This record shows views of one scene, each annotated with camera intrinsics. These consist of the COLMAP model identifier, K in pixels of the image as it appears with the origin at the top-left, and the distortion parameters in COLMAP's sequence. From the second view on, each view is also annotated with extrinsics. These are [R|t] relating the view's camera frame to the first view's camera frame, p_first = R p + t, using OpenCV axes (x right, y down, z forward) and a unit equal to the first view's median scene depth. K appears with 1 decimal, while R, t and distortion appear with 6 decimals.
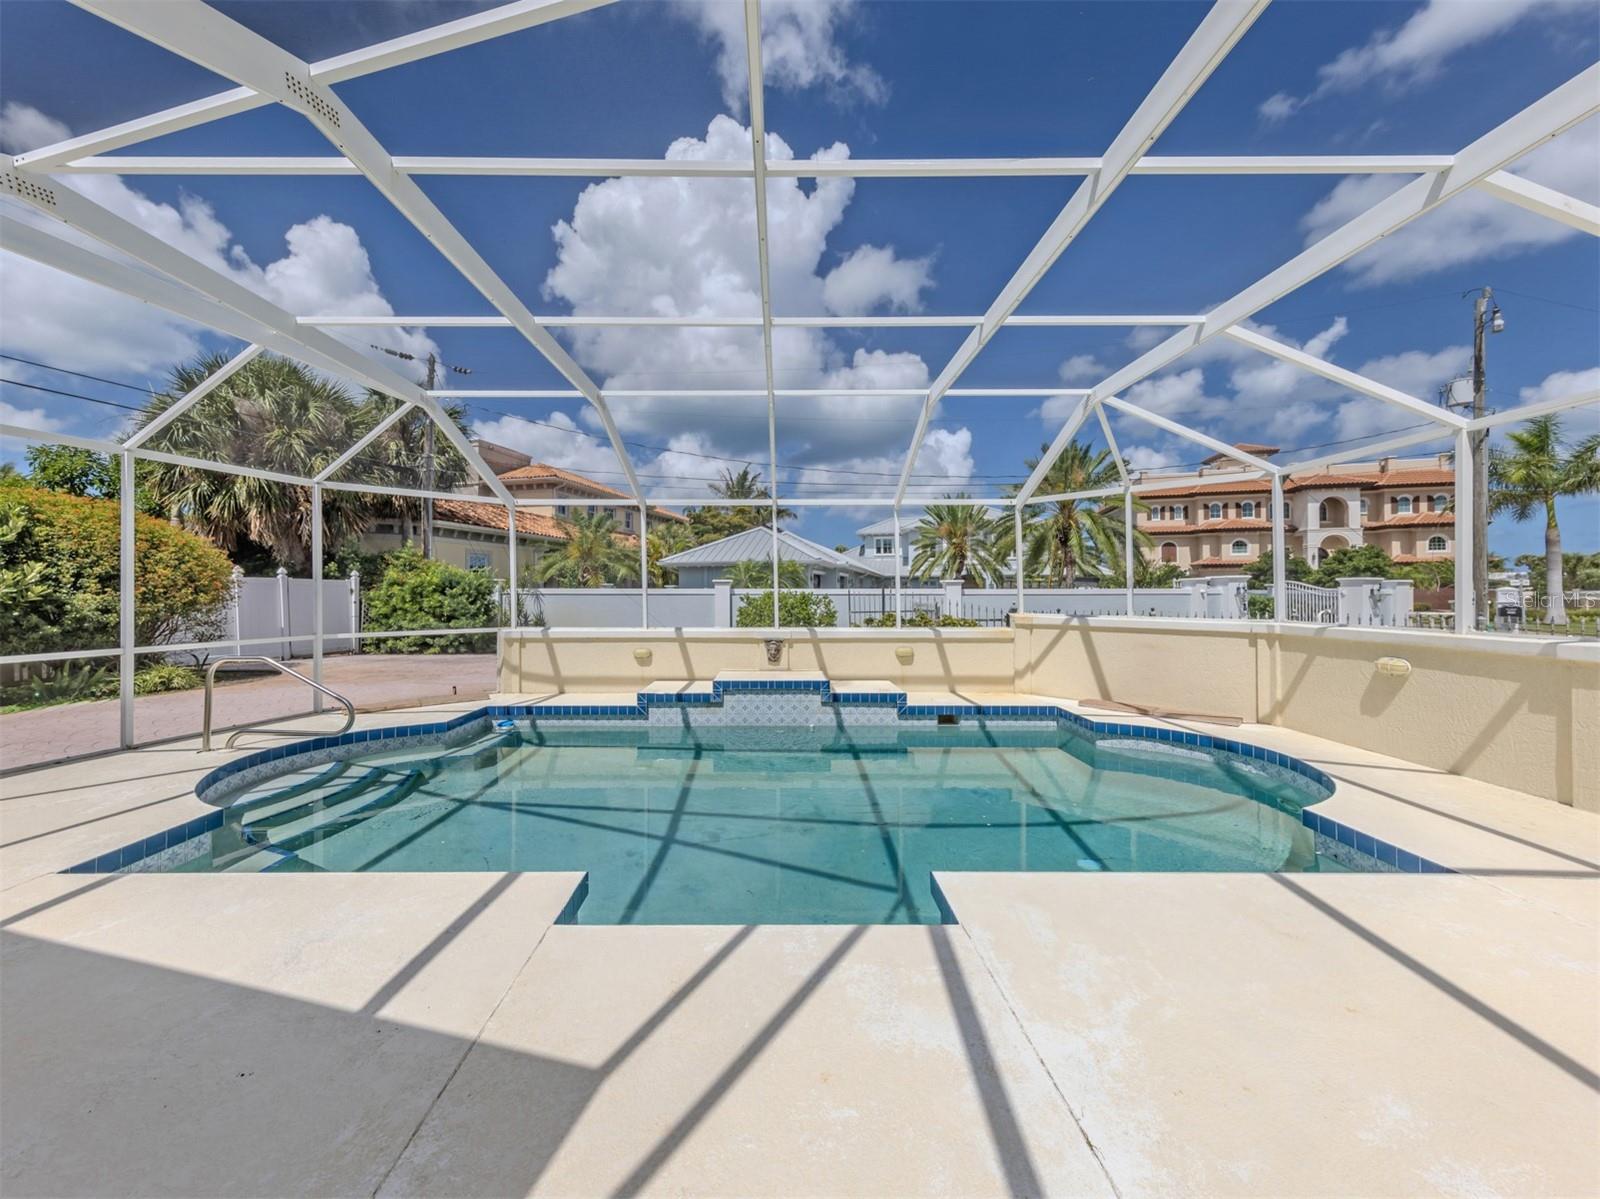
lens RADIAL K [[540.3, 0, 800.0], [0, 540.3, 599.5], [0, 0, 1]] dist [0.007834, 0.000031]
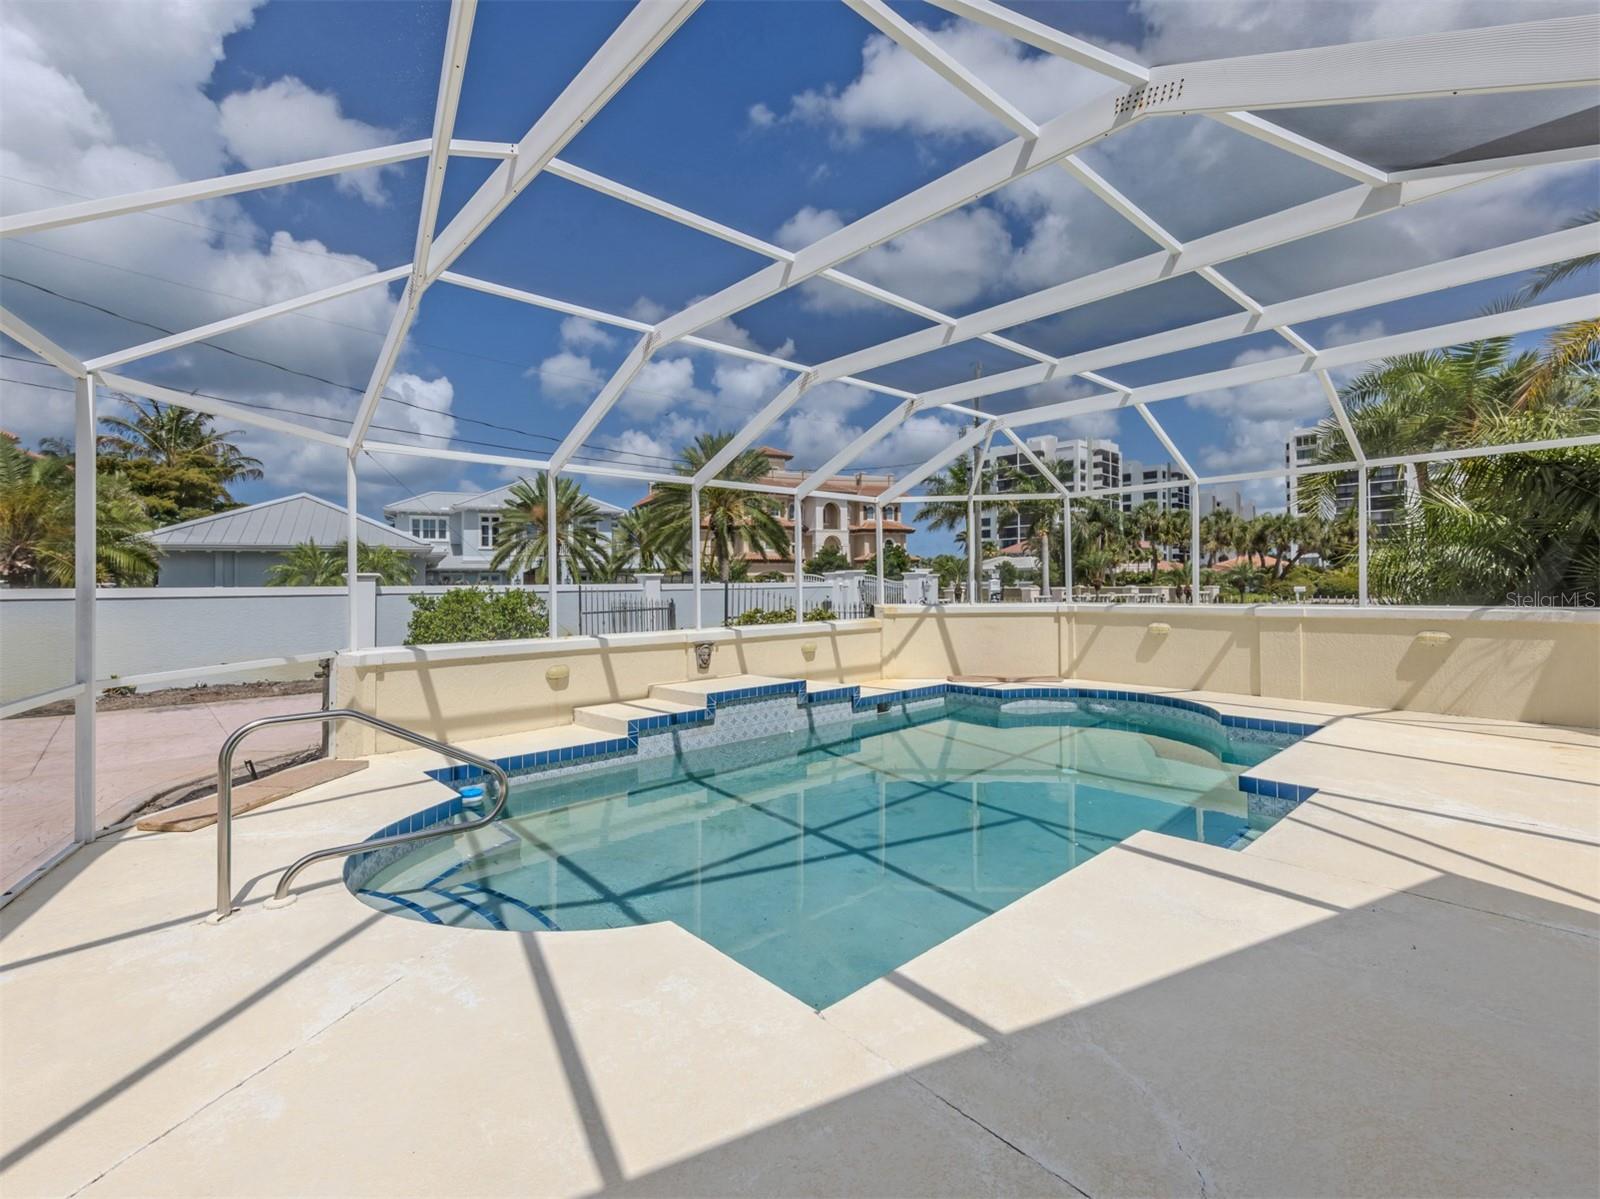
lens RADIAL K [[632.5, 0, 800.0], [0, 632.5, 599.5], [0, 0, 1]] dist [-0.000758, -0.000097]
pose [[0.793671, -0.023737, 0.607884, -0.607491], [0.021099, 0.999711, 0.011489, -0.002316], [-0.607981, 0.003707, 0.793943, 0.135876]]
